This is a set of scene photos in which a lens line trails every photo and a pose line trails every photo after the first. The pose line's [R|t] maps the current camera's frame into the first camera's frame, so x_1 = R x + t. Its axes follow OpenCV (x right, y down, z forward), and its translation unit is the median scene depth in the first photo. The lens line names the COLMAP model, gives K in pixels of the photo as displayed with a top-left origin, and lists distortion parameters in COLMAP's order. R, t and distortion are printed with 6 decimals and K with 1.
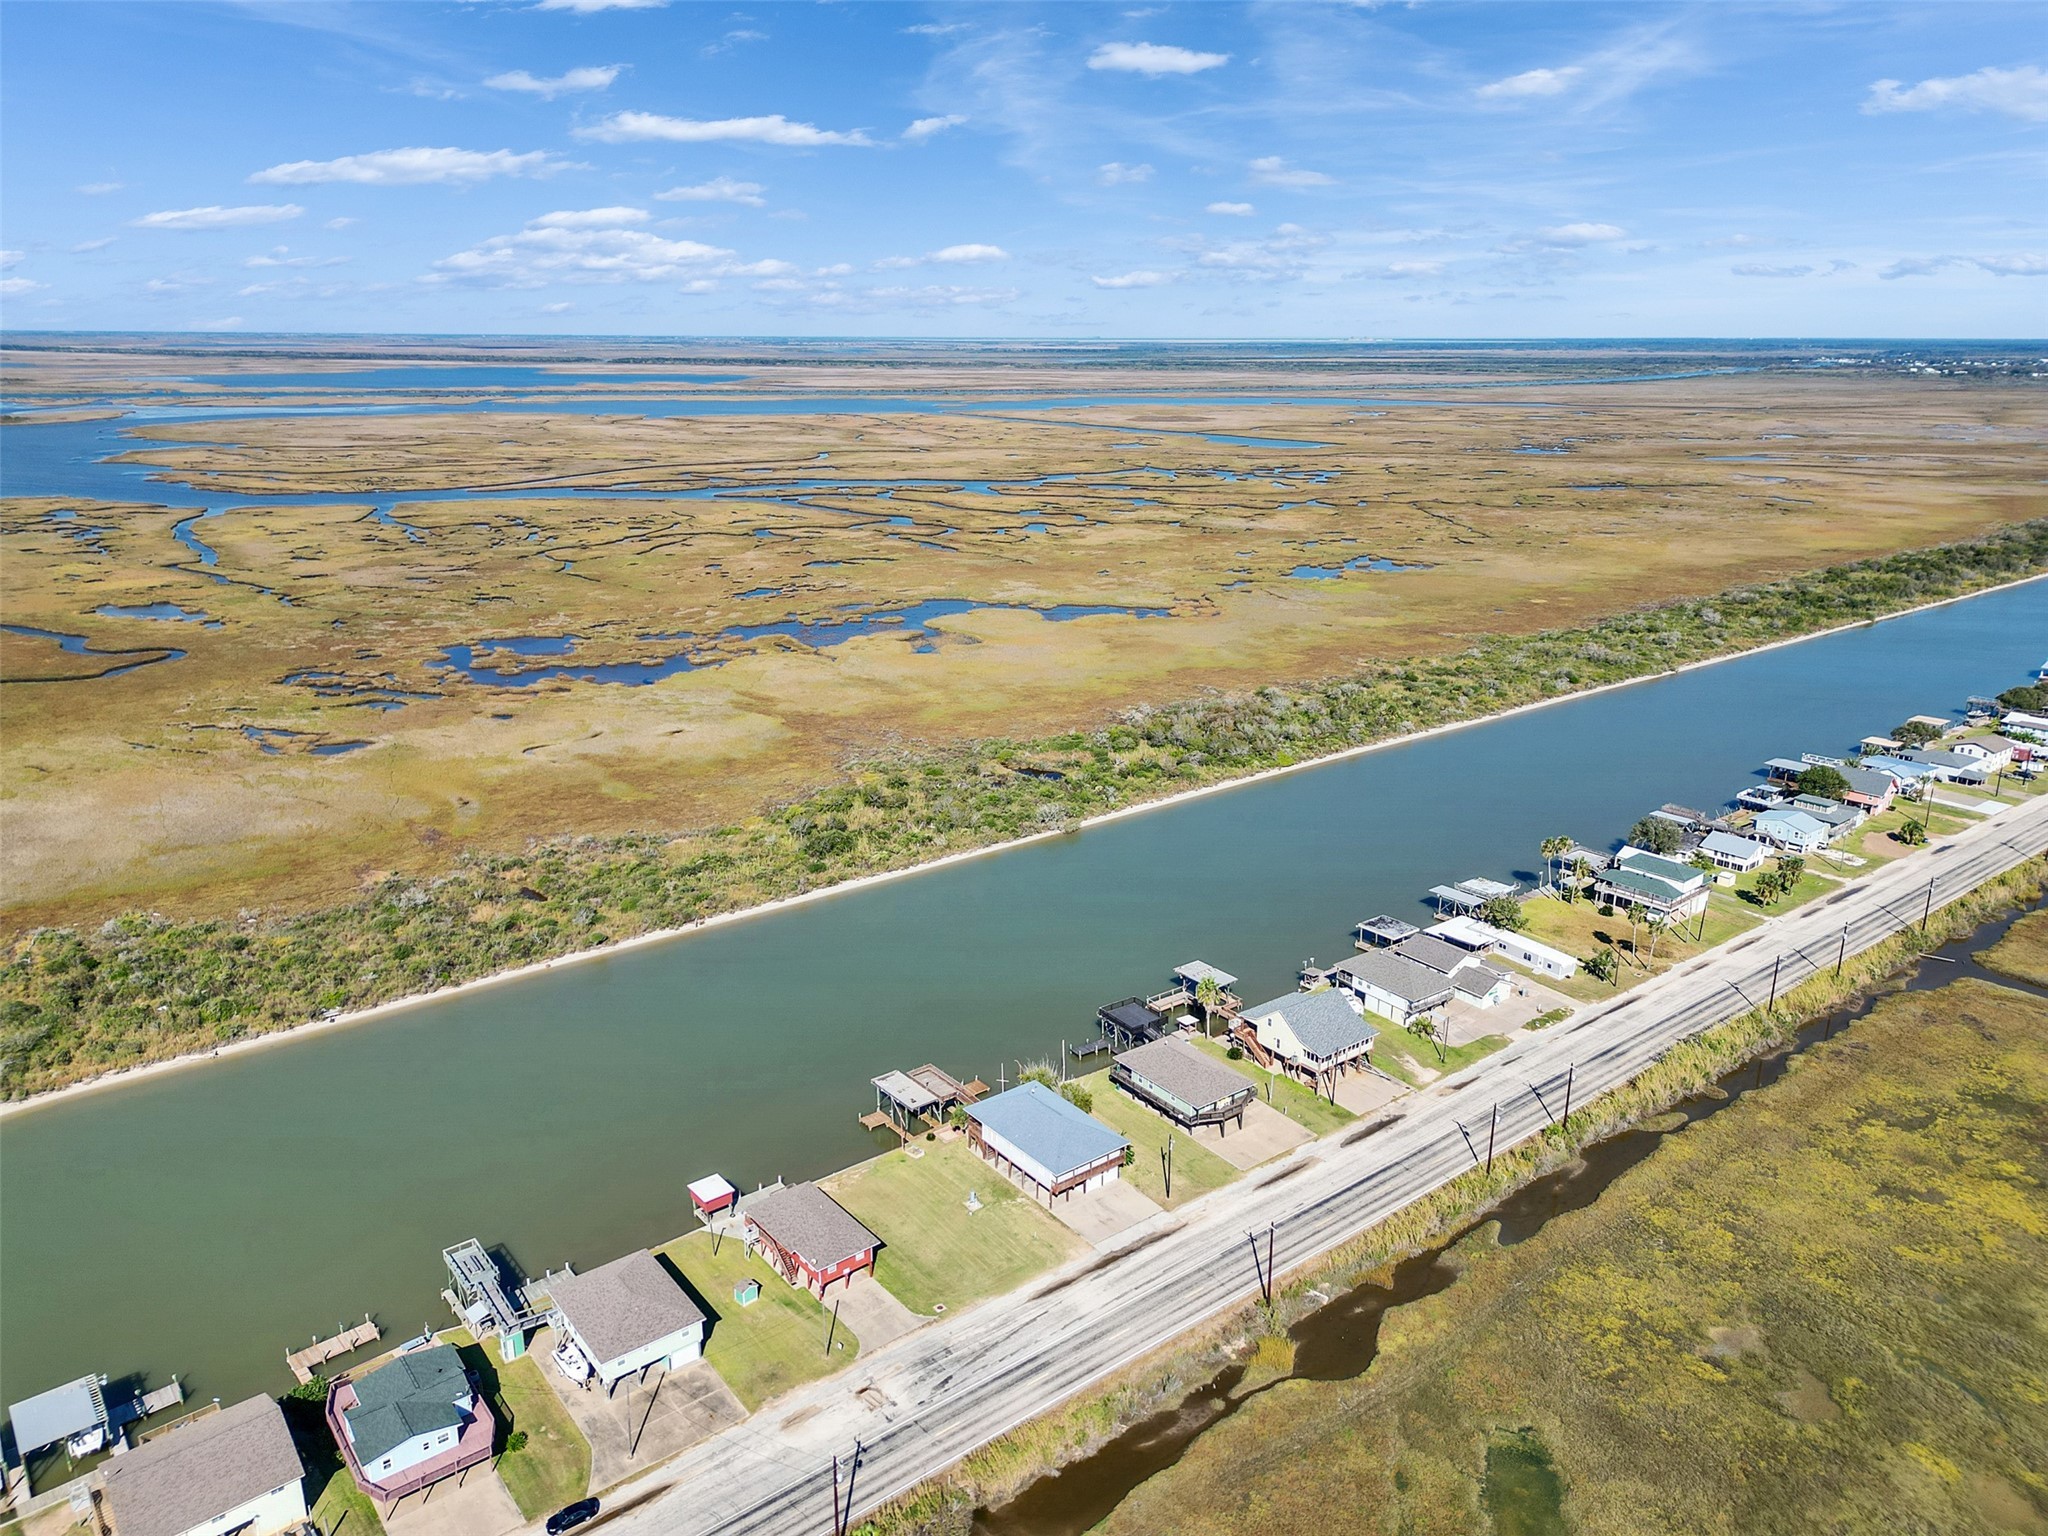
lens RADIAL K [[1422.2, 0, 1024.0], [0, 1422.2, 768.0], [0, 0, 1]] dist [0.083381, -0.099026]
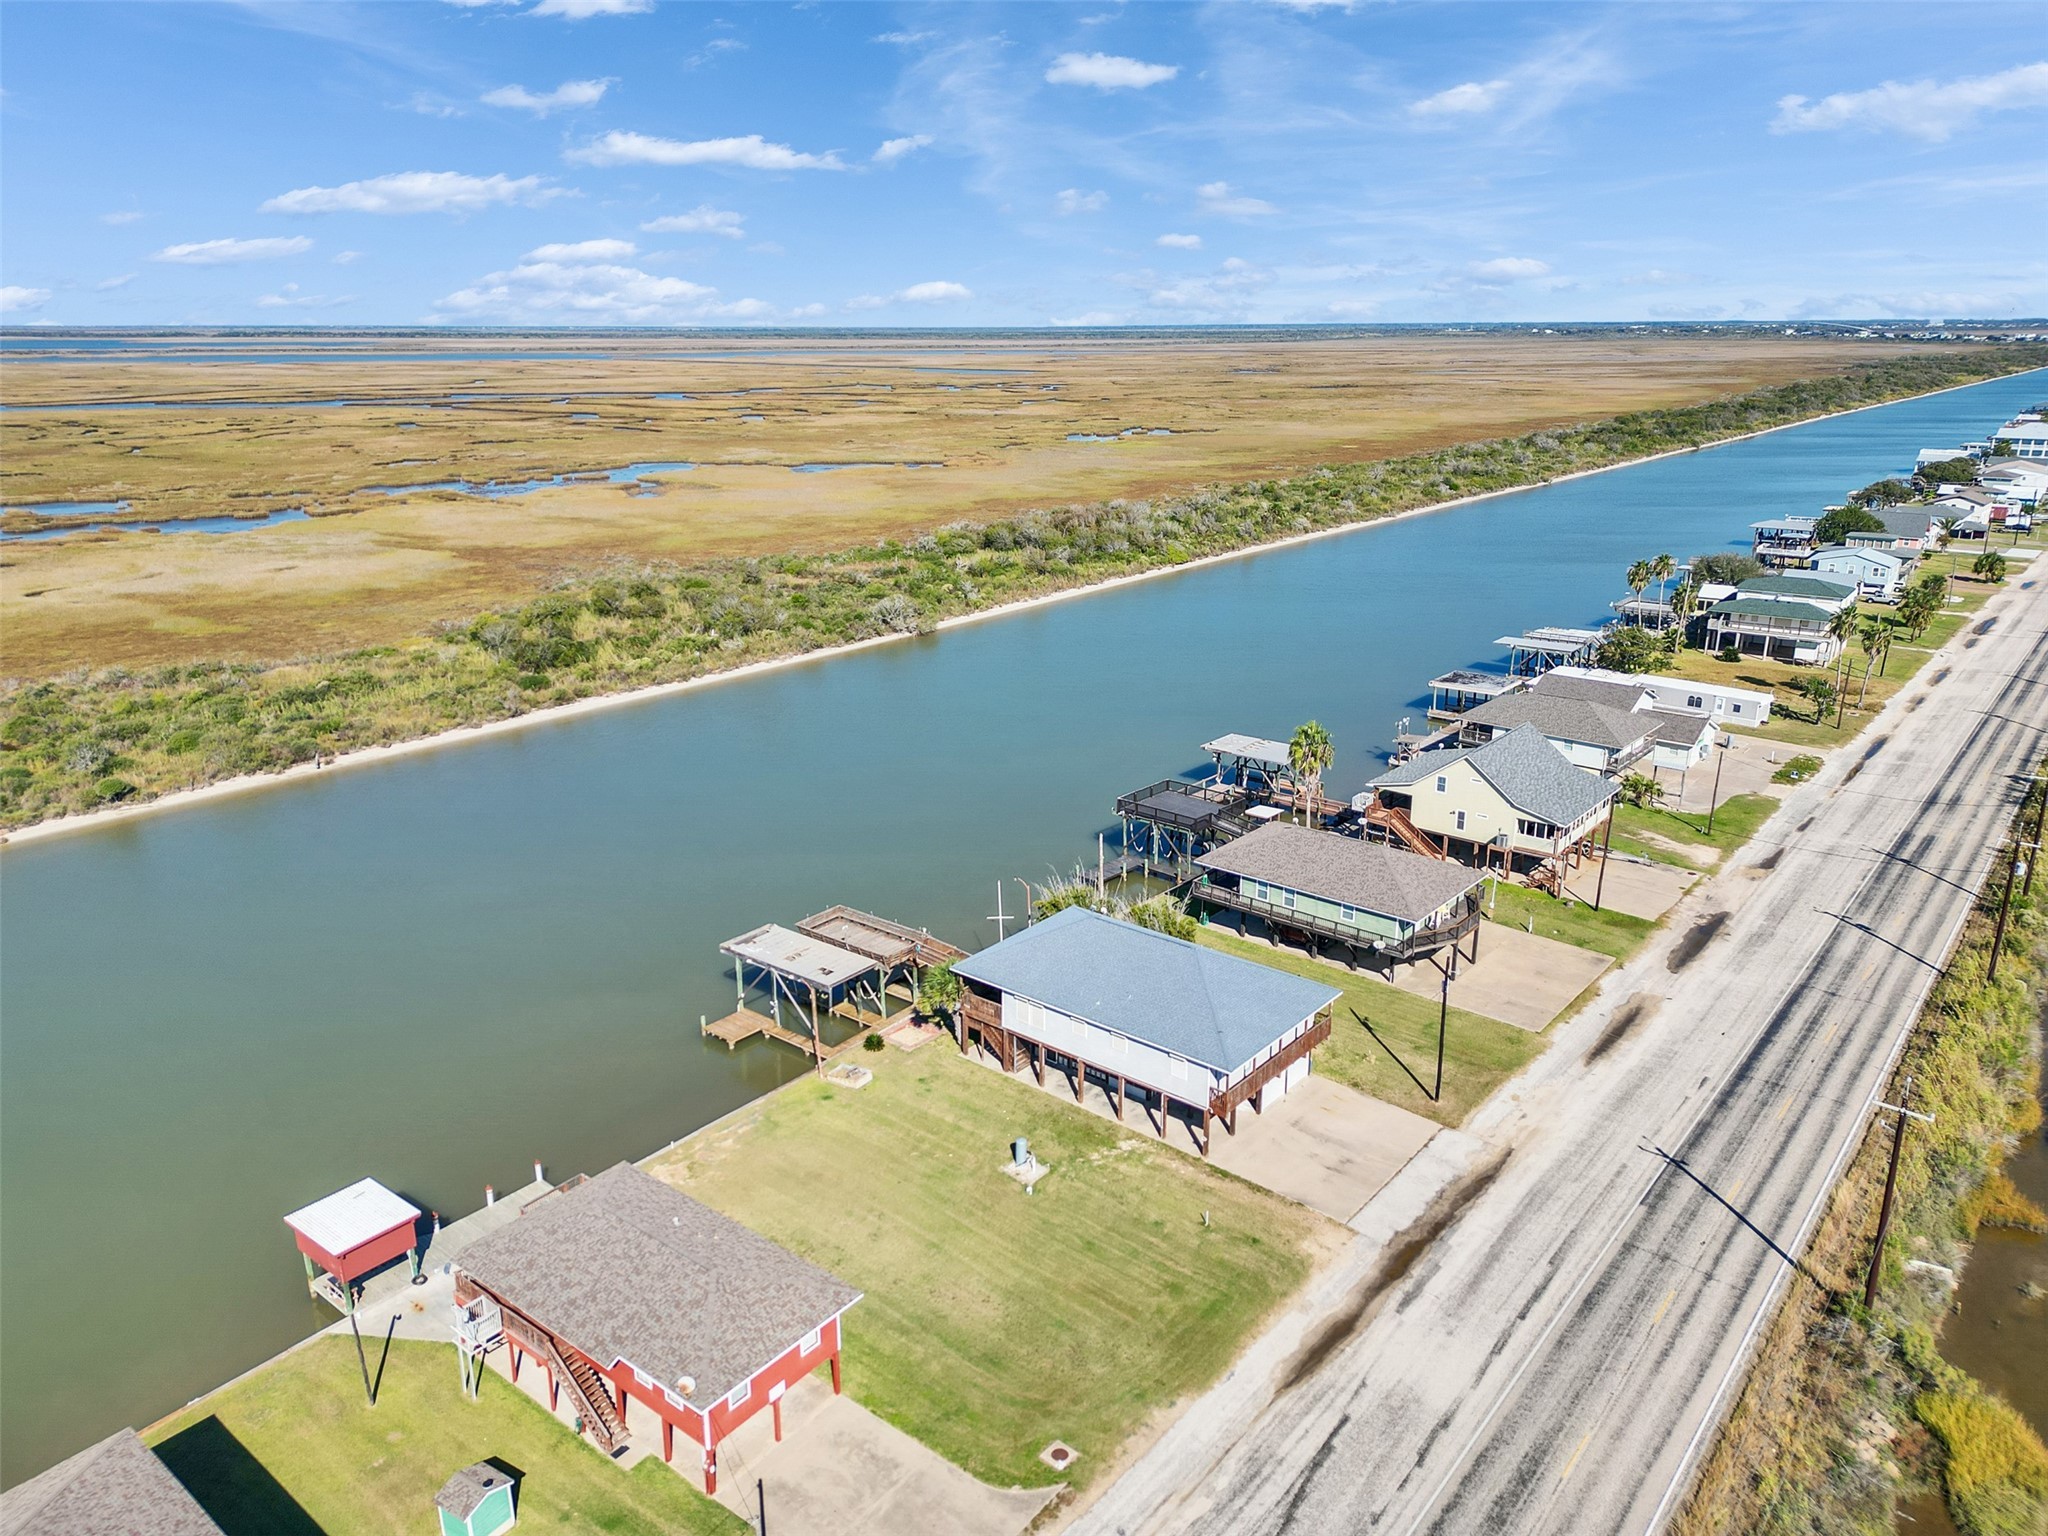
lens RADIAL K [[1422.2, 0, 1024.0], [0, 1422.2, 768.0], [0, 0, 1]] dist [0.083381, -0.099026]
pose [[0.975722, -0.071854, 0.206889, -0.079328], [0.070342, 0.997415, 0.014664, 0.124326], [-0.207407, 0.000245, 0.978255, 0.404413]]
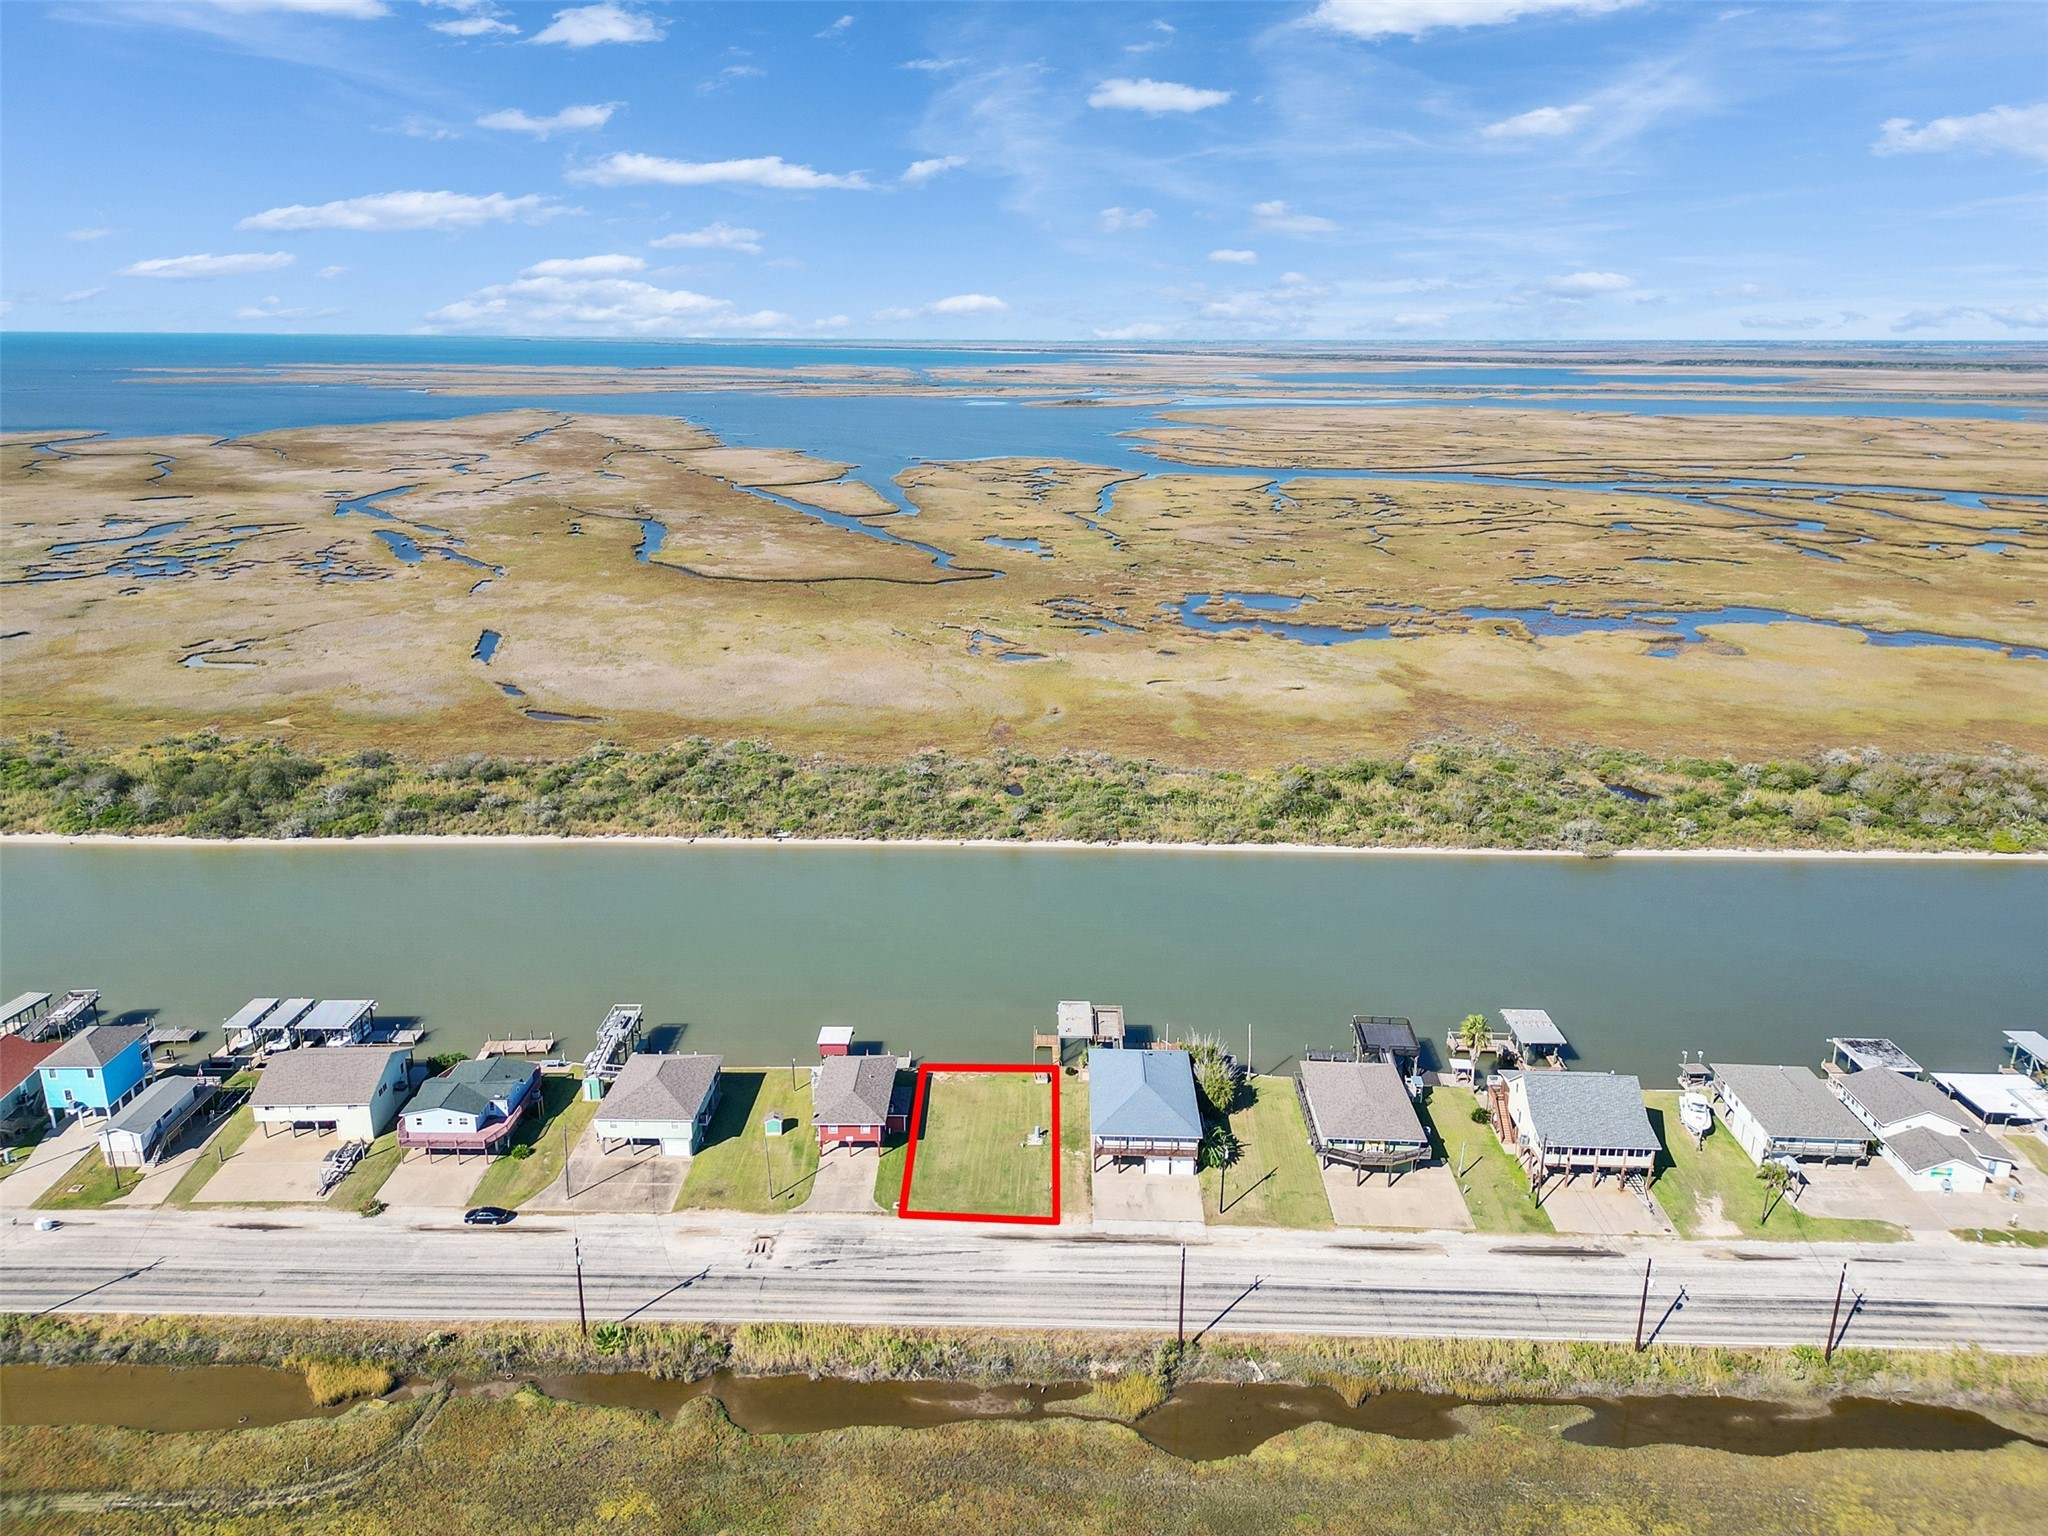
lens RADIAL K [[1422.2, 0, 1024.0], [0, 1422.2, 768.0], [0, 0, 1]] dist [0.083381, -0.099026]
pose [[0.772214, 0.183211, -0.608375, 0.335189], [-0.185658, 0.980799, 0.059708, 0.007549], [0.607632, 0.066842, 0.791401, 0.163700]]
